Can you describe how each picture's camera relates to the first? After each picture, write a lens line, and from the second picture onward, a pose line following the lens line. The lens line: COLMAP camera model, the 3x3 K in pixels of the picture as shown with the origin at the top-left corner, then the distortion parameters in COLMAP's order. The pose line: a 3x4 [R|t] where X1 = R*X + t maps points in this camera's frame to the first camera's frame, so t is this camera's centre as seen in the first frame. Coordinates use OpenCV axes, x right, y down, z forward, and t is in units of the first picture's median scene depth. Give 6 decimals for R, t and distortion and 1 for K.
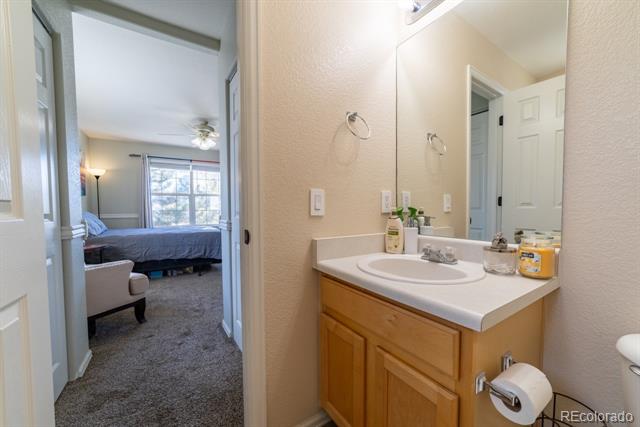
lens RADIAL K [[243.4, 0, 321.3], [0, 243.4, 216.7], [0, 0, 1]] dist [-0.001245, 0.000151]
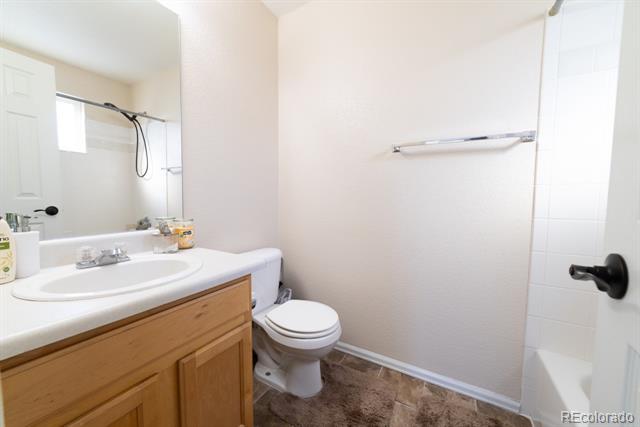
lens RADIAL K [[243.4, 0, 320.3], [0, 243.4, 213.1], [0, 0, 1]] dist [-0.001245, 0.000151]
pose [[-0.455566, -0.048206, 0.888896, -0.730908], [0.027763, 0.997278, 0.068313, -0.032516], [-0.889769, 0.055800, -0.452987, 0.913267]]
